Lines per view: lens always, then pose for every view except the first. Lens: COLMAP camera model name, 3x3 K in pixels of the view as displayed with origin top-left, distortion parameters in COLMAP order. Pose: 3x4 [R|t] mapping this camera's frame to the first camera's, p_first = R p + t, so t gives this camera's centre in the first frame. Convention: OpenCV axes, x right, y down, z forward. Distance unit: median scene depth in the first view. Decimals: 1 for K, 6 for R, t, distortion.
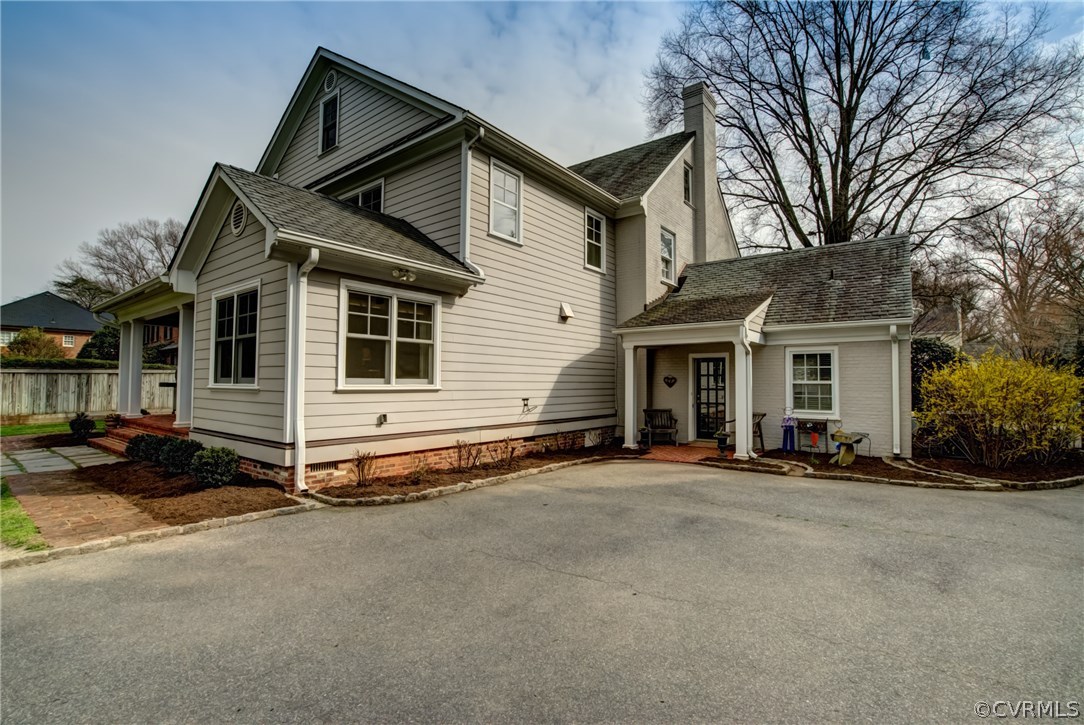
lens RADIAL K [[490.7, 0, 547.6], [0, 490.7, 363.5], [0, 0, 1]] dist [-0.034877, 0.000968]
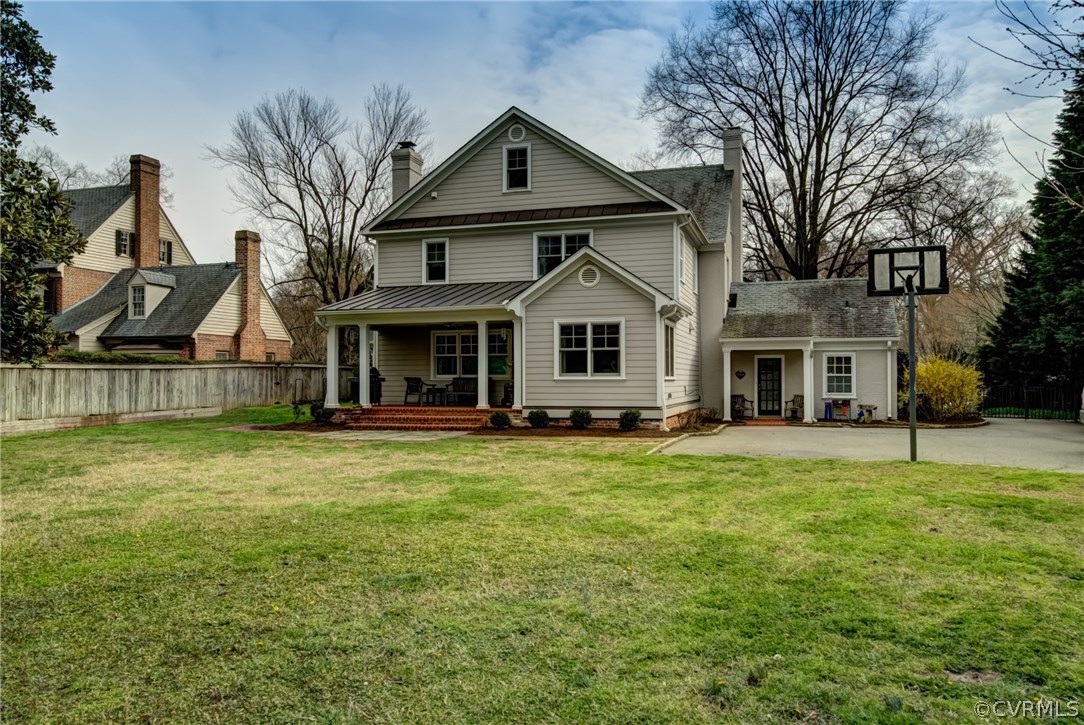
lens RADIAL K [[785.6, 0, 549.9], [0, 785.6, 370.1], [0, 0, 1]] dist [0.007323, 0.002722]
pose [[0.940595, -0.000989, 0.339529, -1.156889], [-0.007905, 0.999661, 0.024811, -0.031490], [-0.339438, -0.026021, 0.940268, -1.030641]]
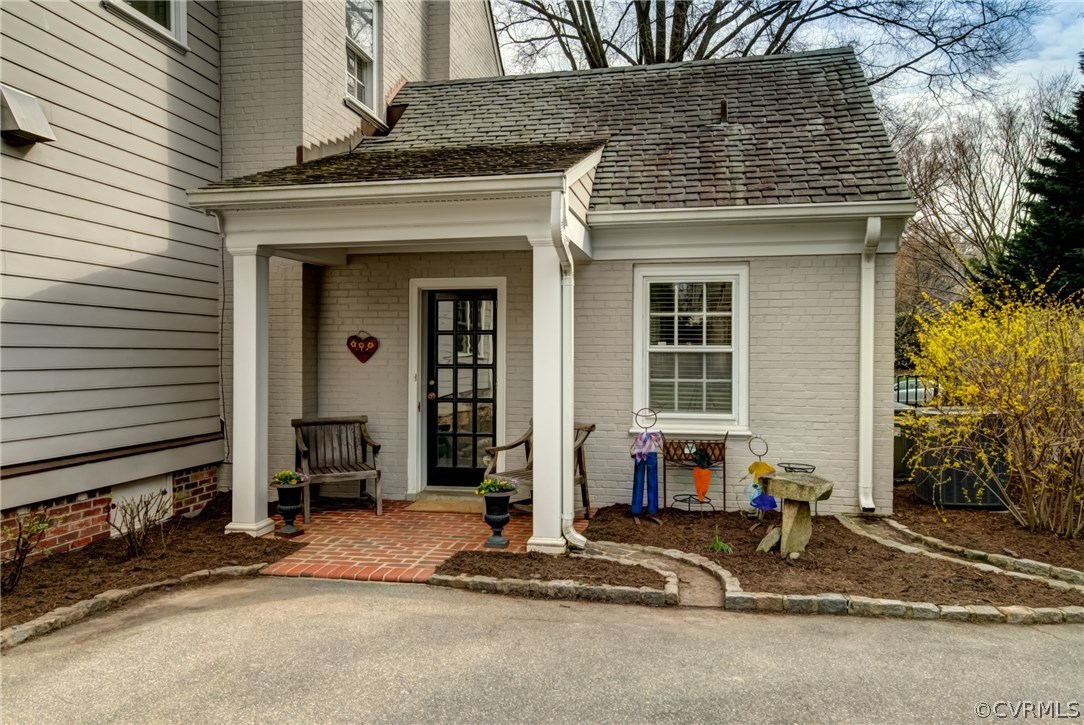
lens RADIAL K [[785.6, 0, 549.5], [0, 785.6, 361.5], [0, 0, 1]] dist [0.007323, 0.002722]
pose [[0.896464, -0.005850, 0.443077, 0.118895], [-0.015822, 0.998853, 0.045200, 0.019918], [-0.442833, -0.047530, 0.895343, 0.418195]]
